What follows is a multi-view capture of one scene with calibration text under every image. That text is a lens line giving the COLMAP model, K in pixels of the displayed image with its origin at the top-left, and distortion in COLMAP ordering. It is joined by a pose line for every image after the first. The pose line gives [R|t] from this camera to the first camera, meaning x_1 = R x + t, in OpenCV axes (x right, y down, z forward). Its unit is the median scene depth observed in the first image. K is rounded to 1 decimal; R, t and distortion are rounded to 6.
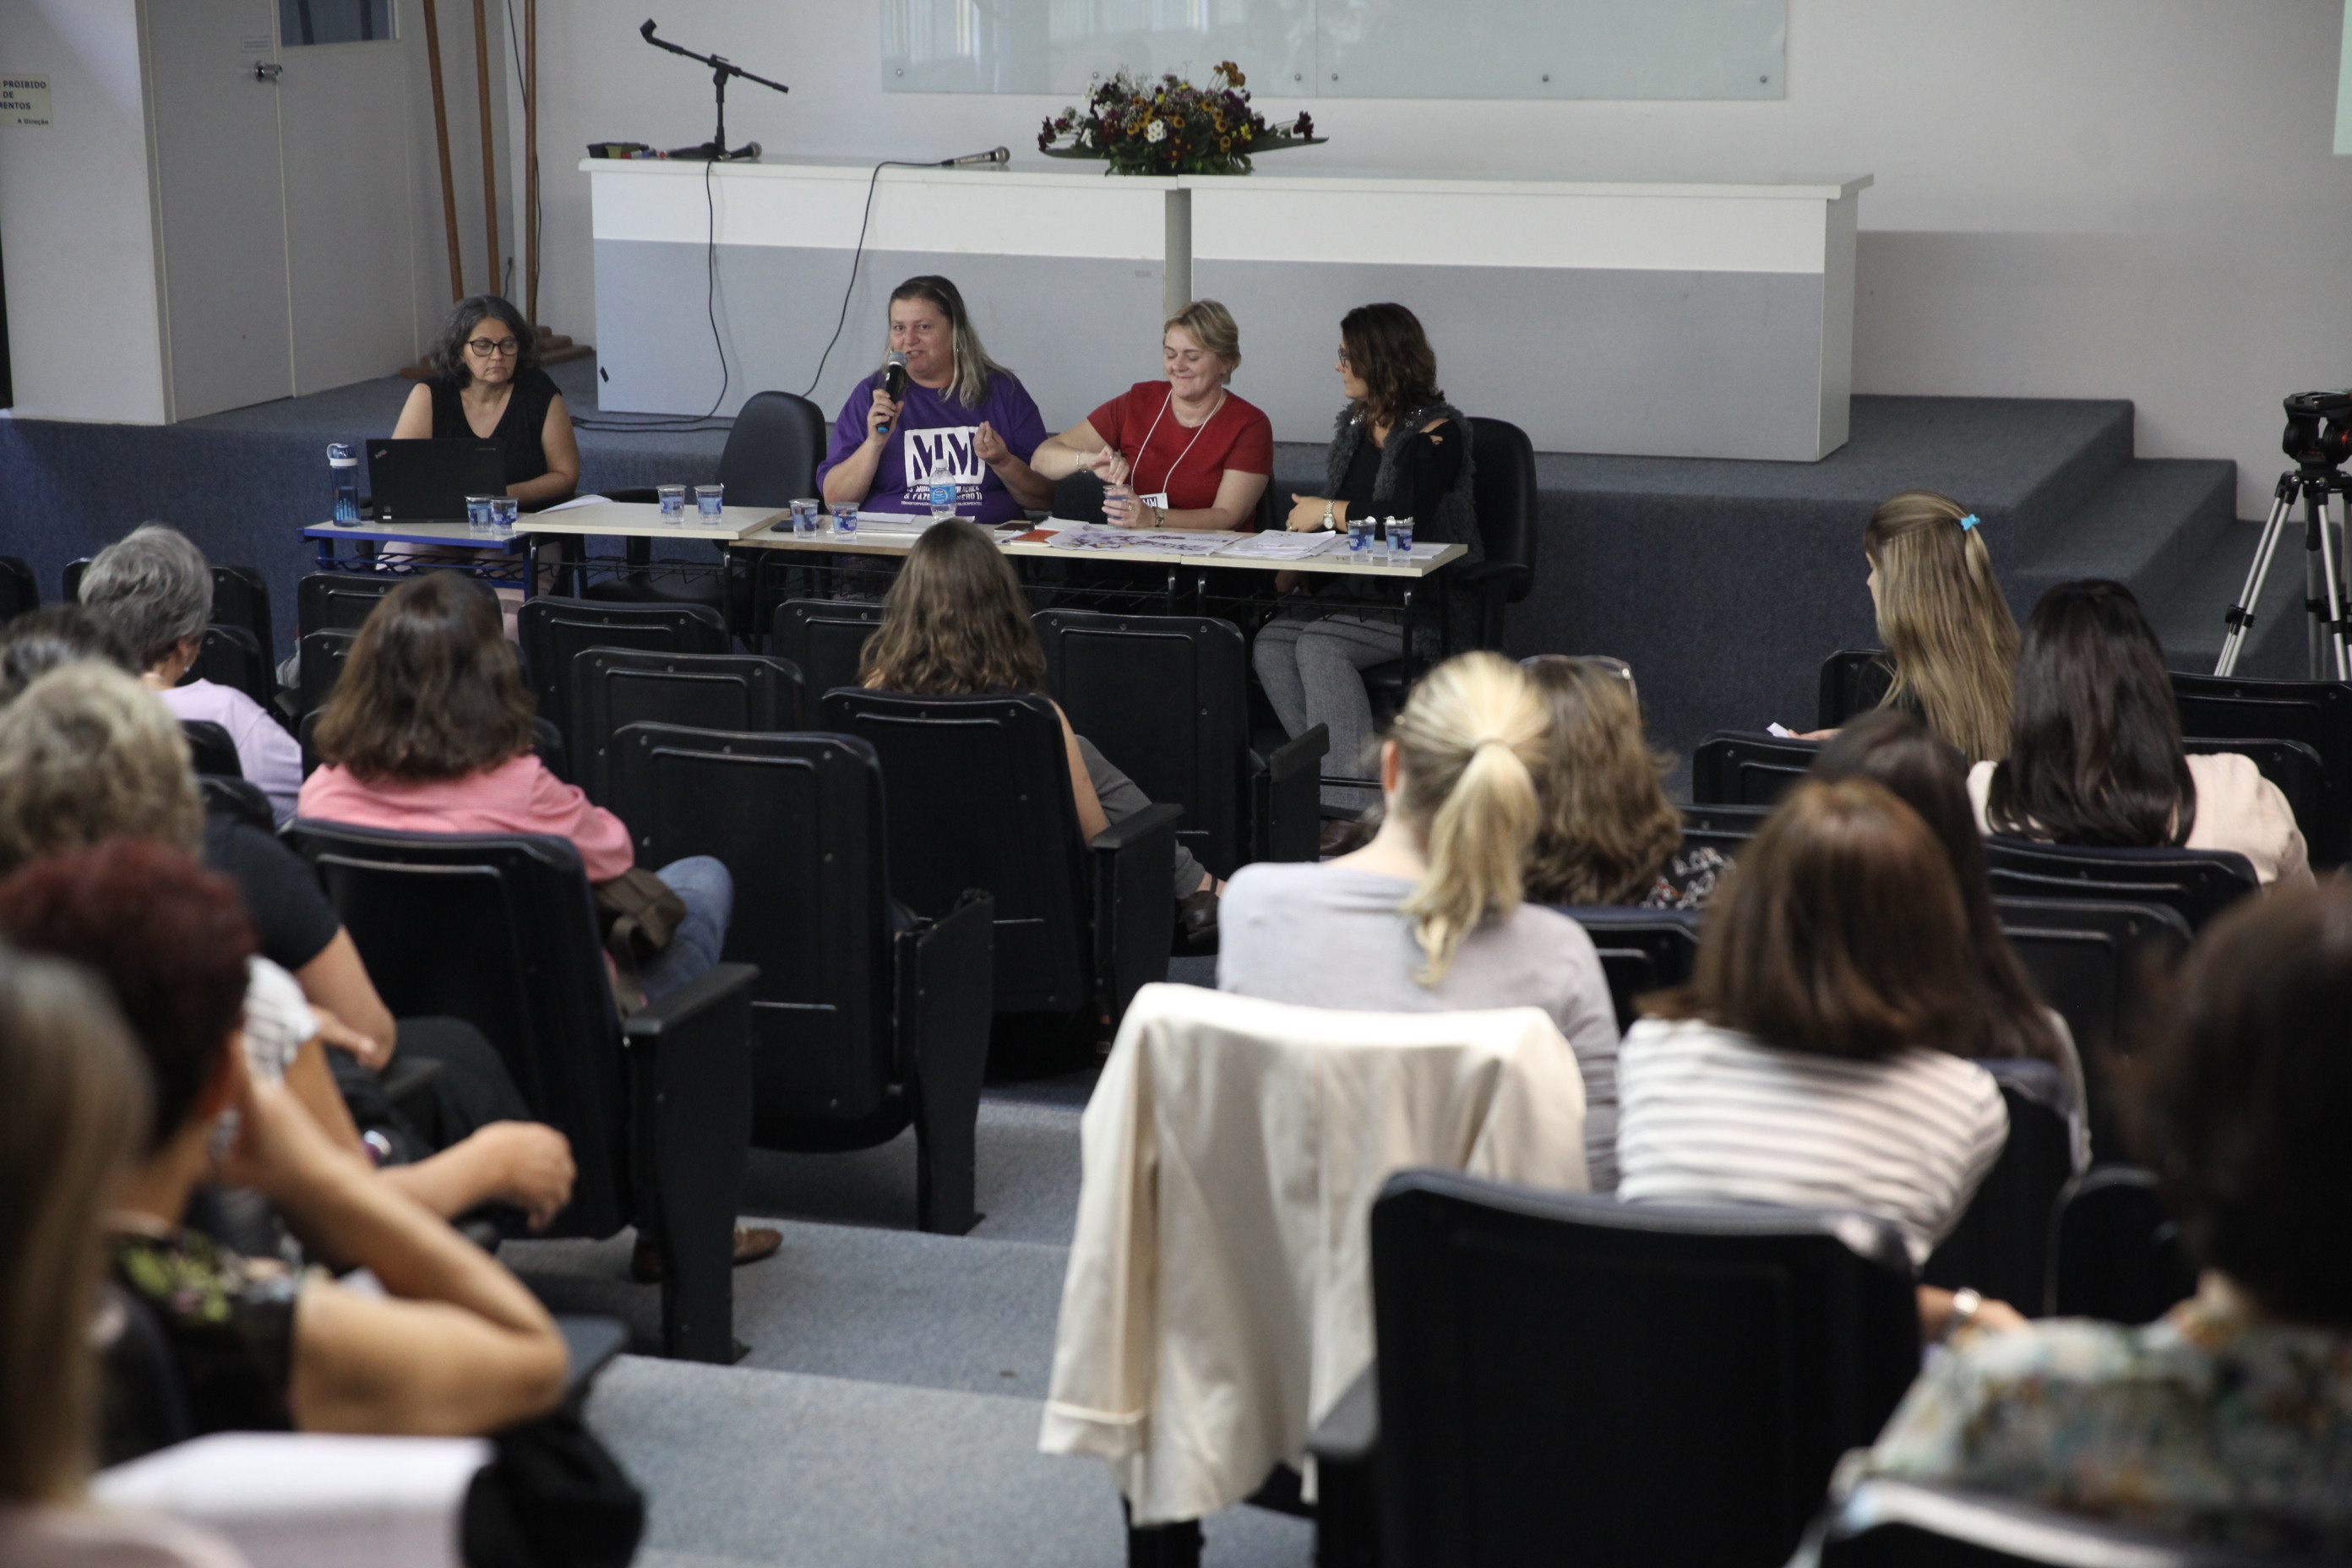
lens RADIAL K [[4728.8, 0, 1176.0], [0, 4728.8, 784.0], [0, 0, 1]] dist [0.284929, 0.055279]
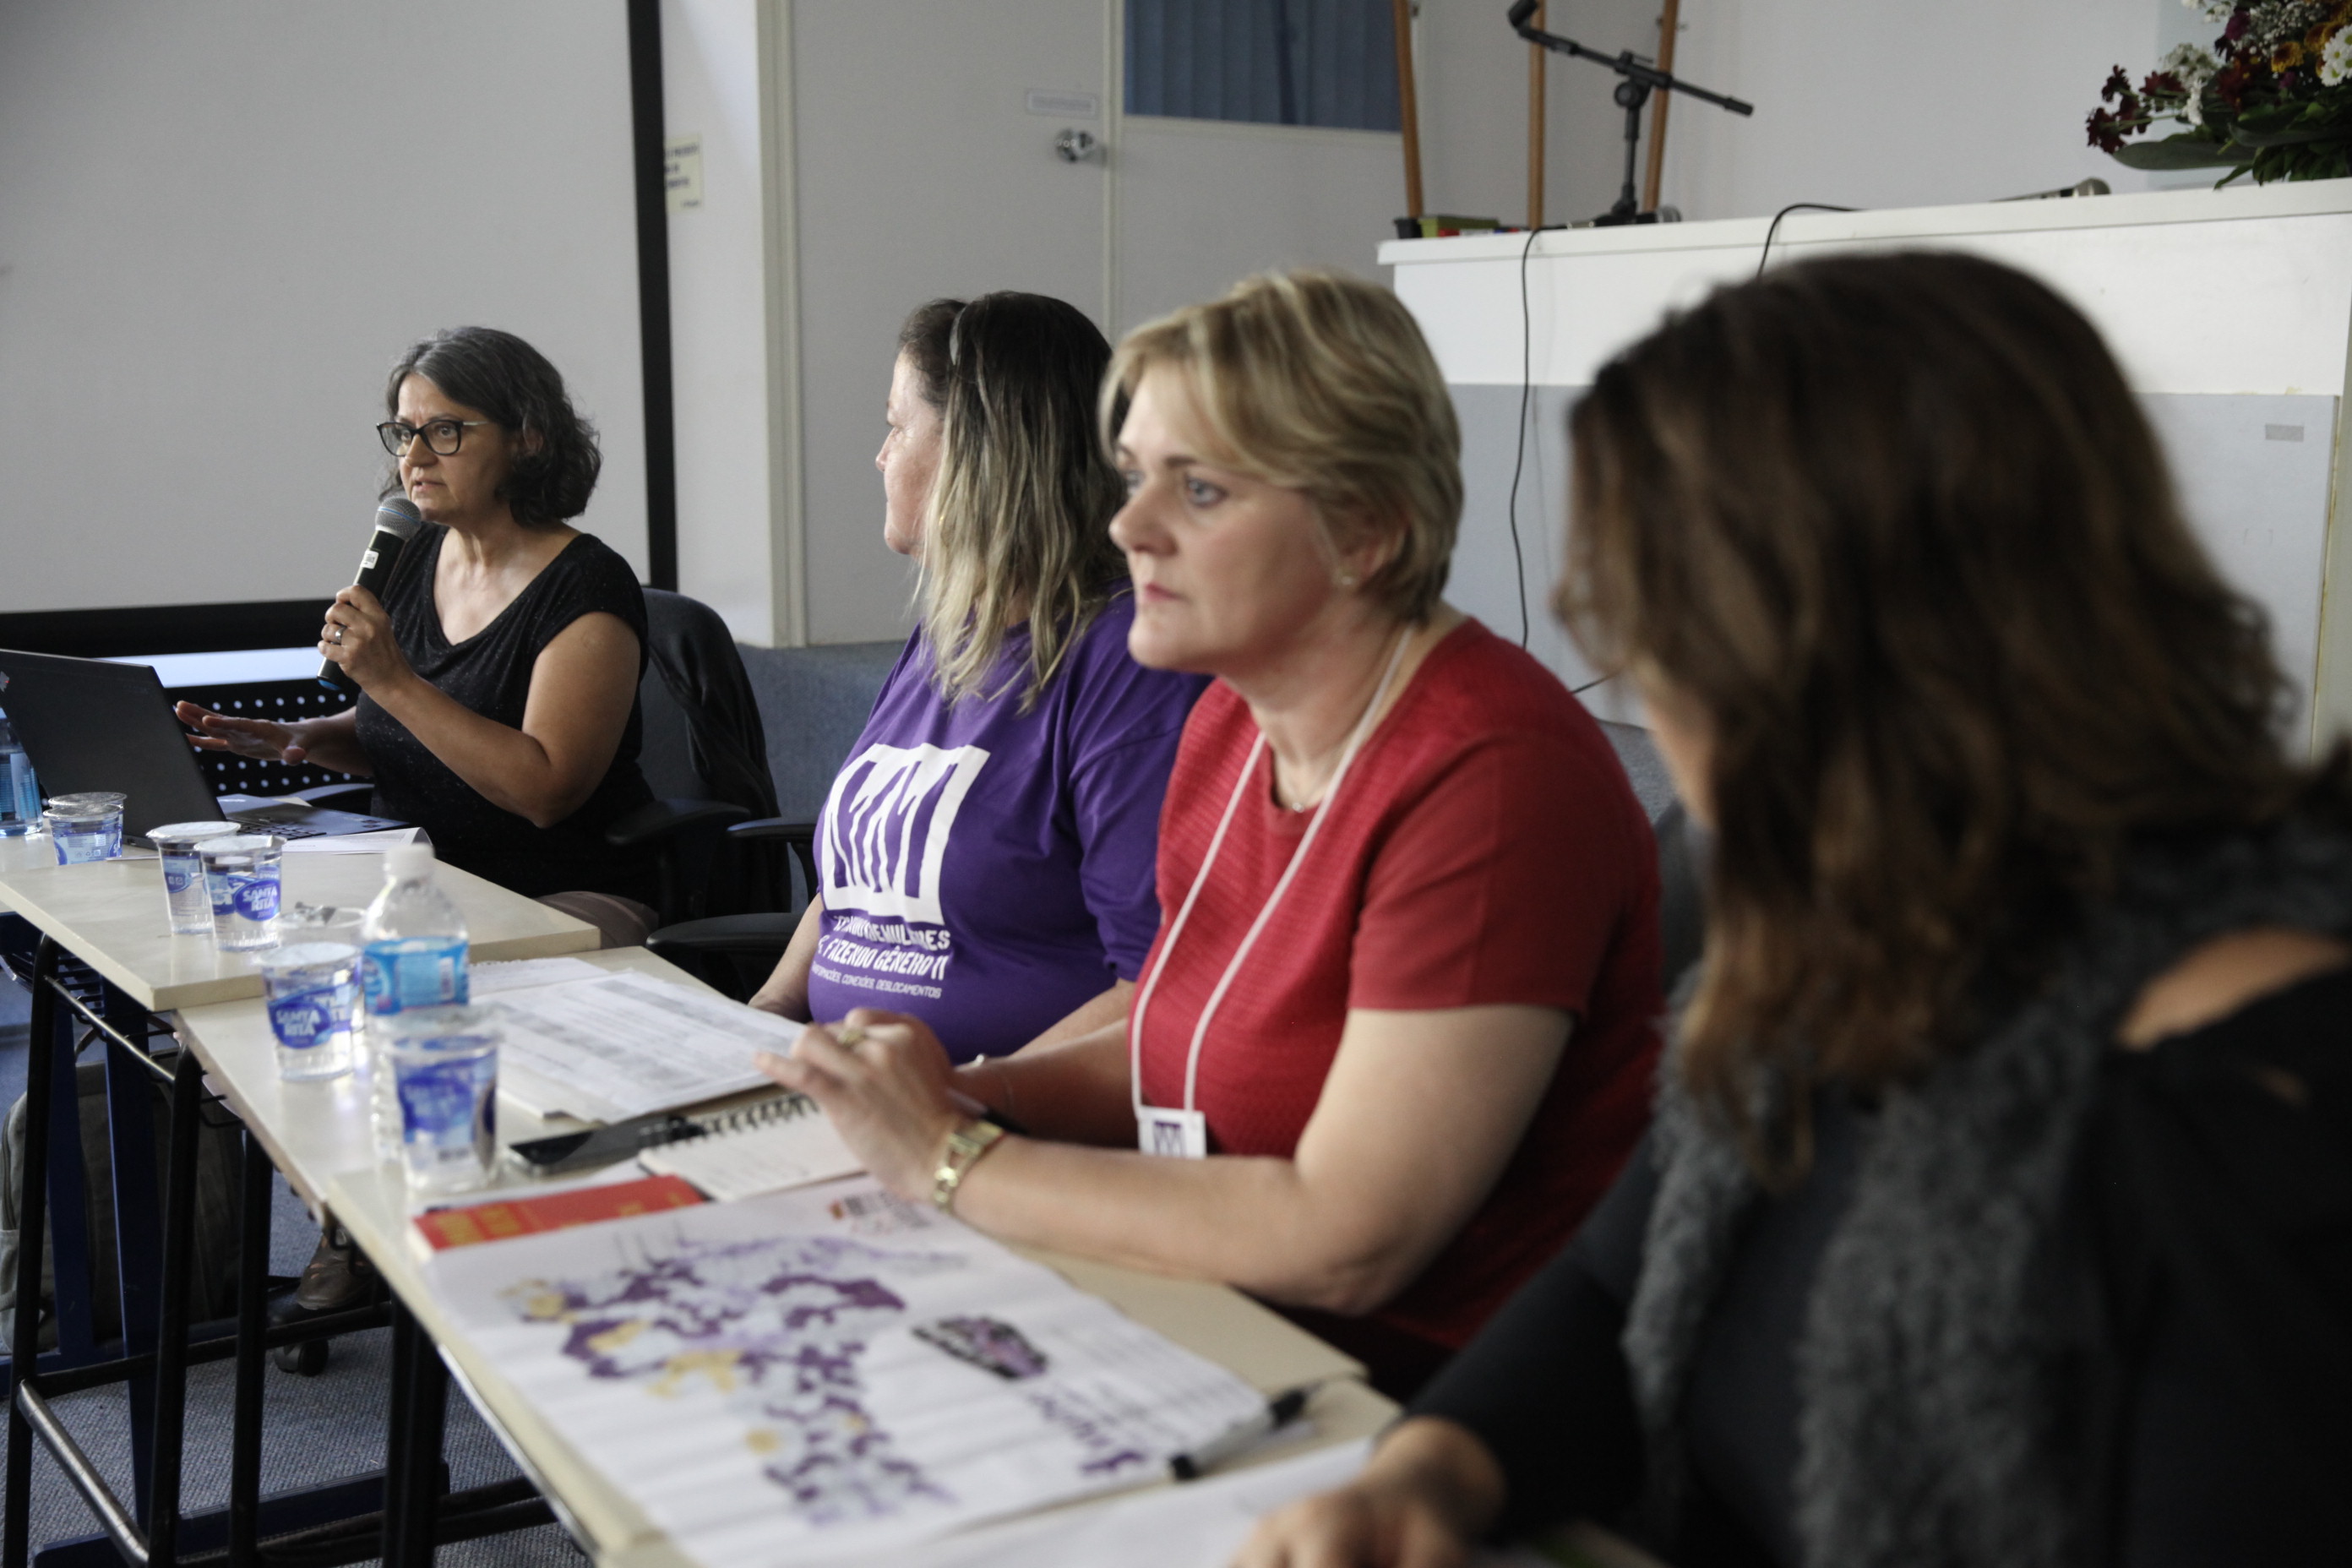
lens RADIAL K [[2542.0, 0, 1176.0], [0, 2542.0, 784.0], [0, 0, 1]] dist [-0.008319, 0.011626]
pose [[0.754688, 0.111876, -0.646475, 0.069977], [-0.146924, 0.989148, -0.000339, -0.072515], [0.639422, 0.095238, 0.762935, 0.872581]]
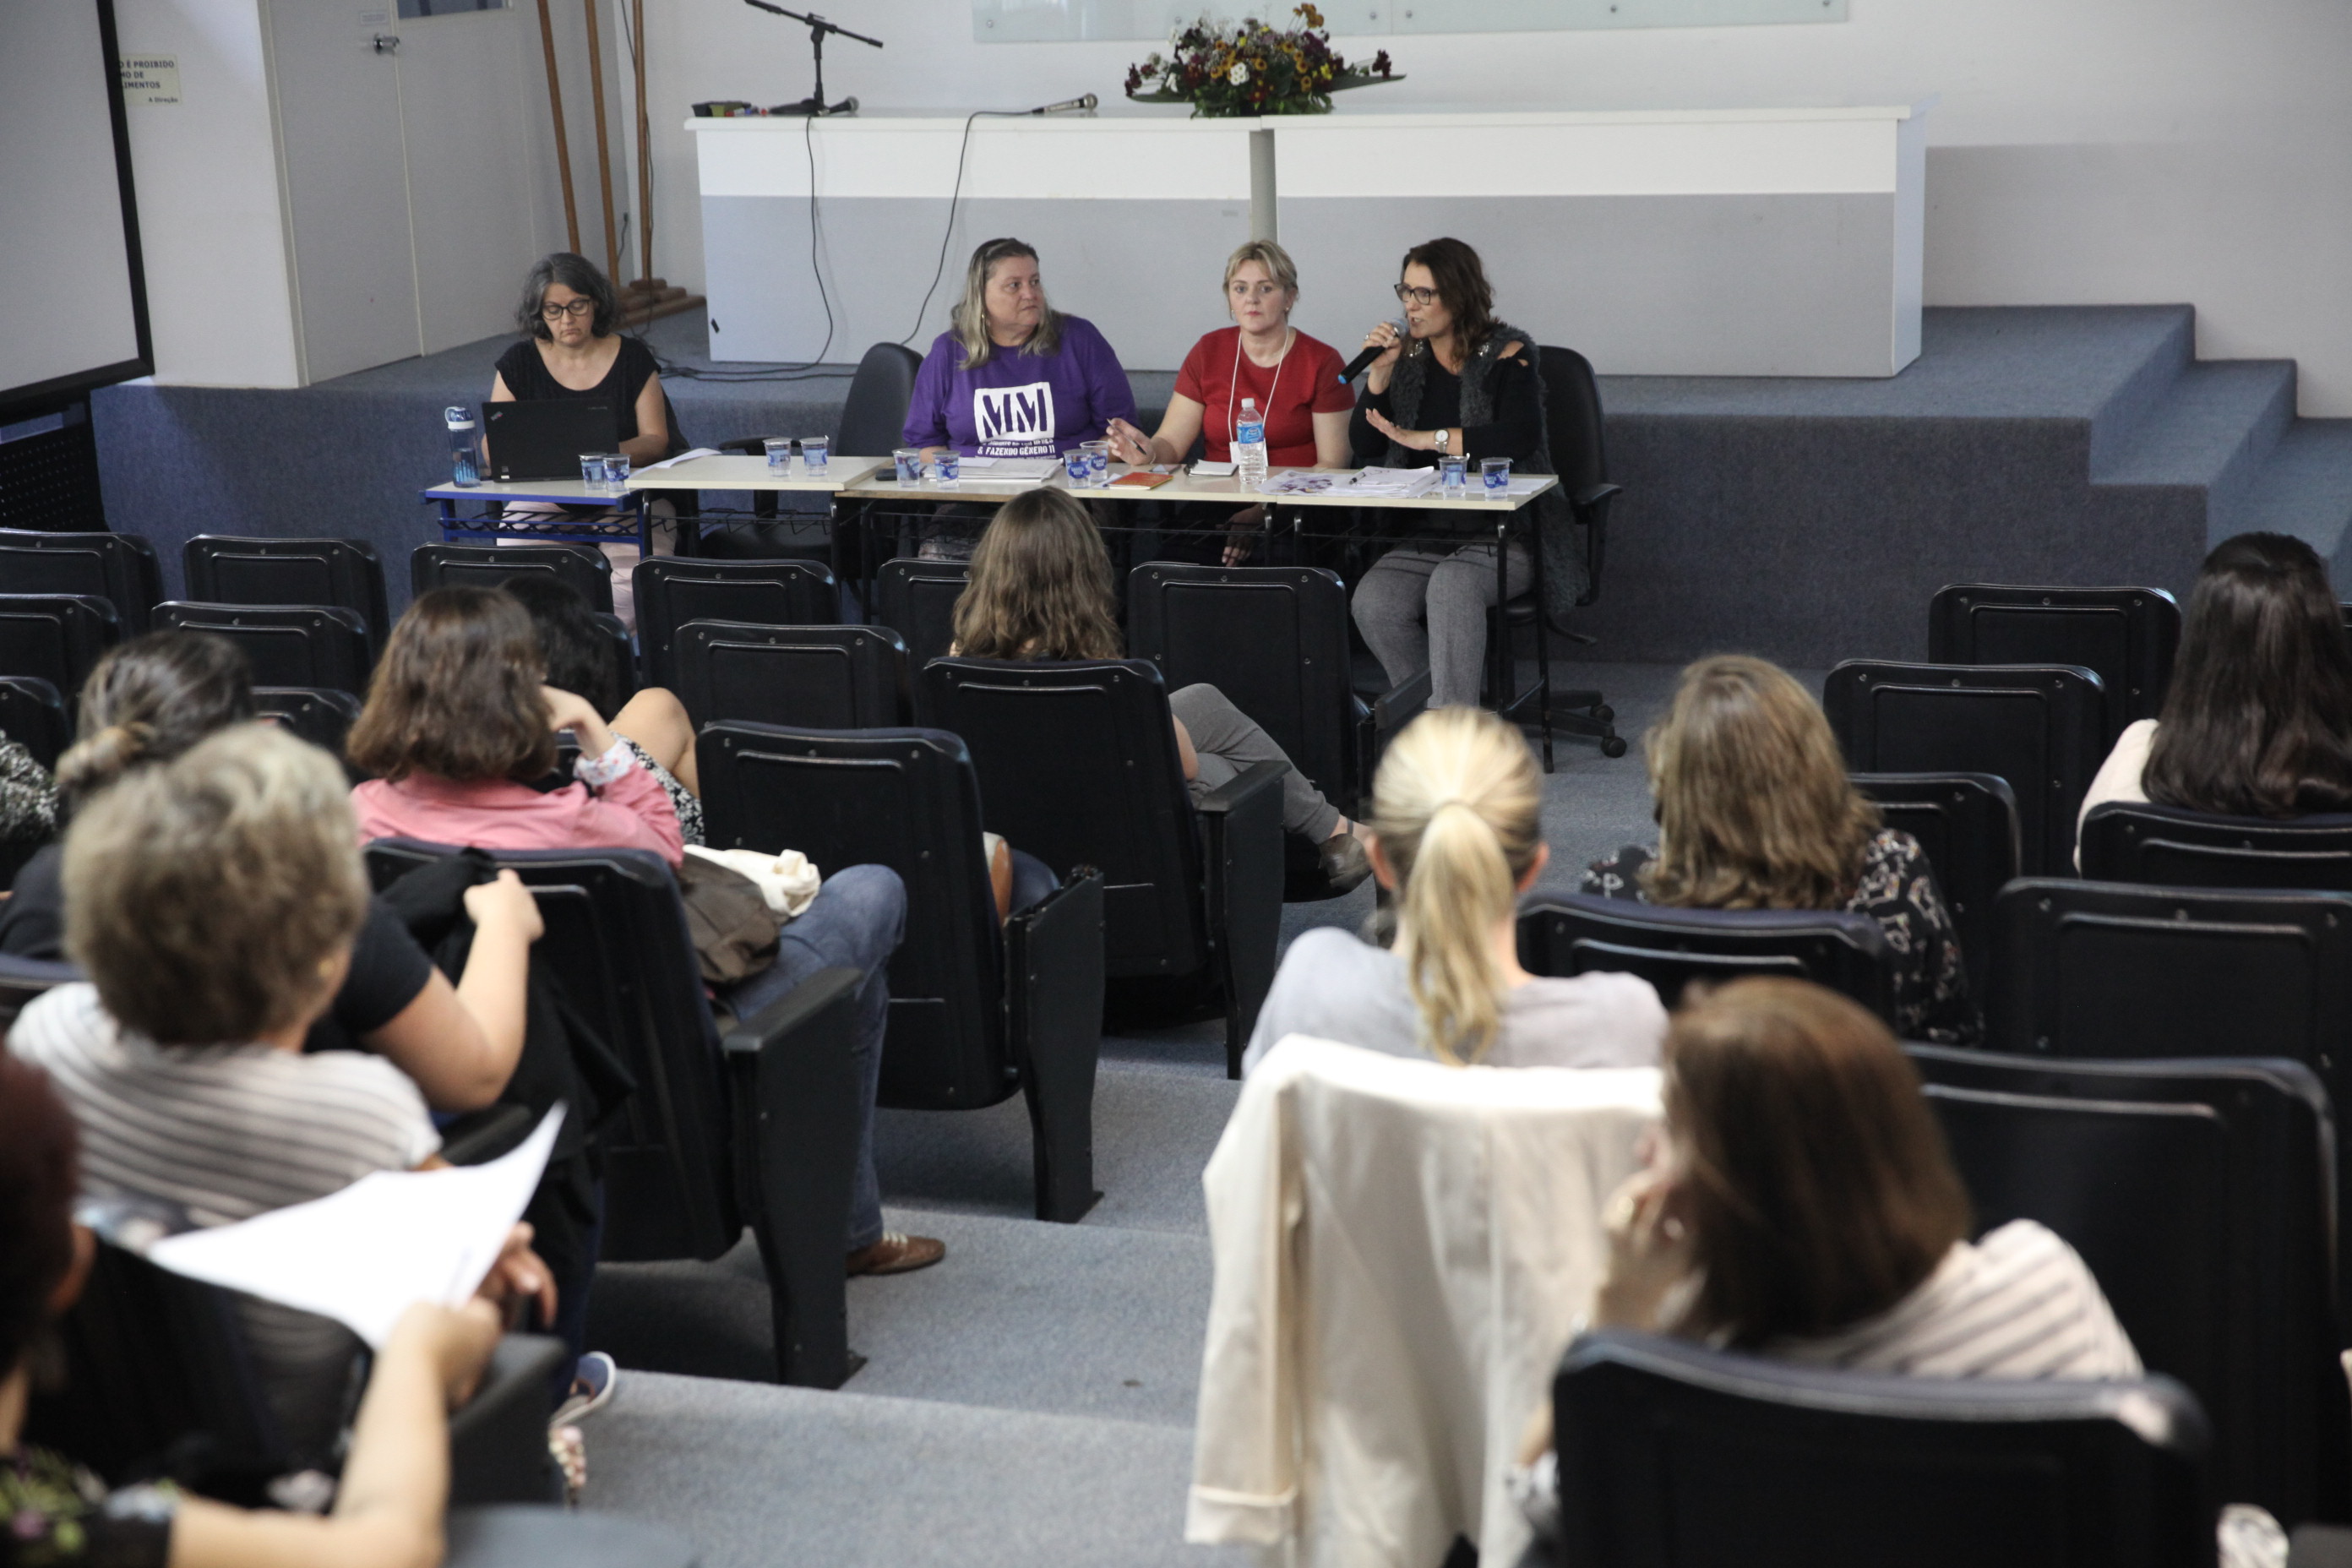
lens RADIAL K [[4195.9, 0, 1176.0], [0, 4195.9, 784.0], [0, 0, 1]] dist [0.198178, 0.225169]
pose [[0.999386, -0.027838, -0.021263, -0.002913], [0.028534, 0.999043, 0.033155, -0.015724], [0.020319, -0.033741, 0.999224, 0.088709]]
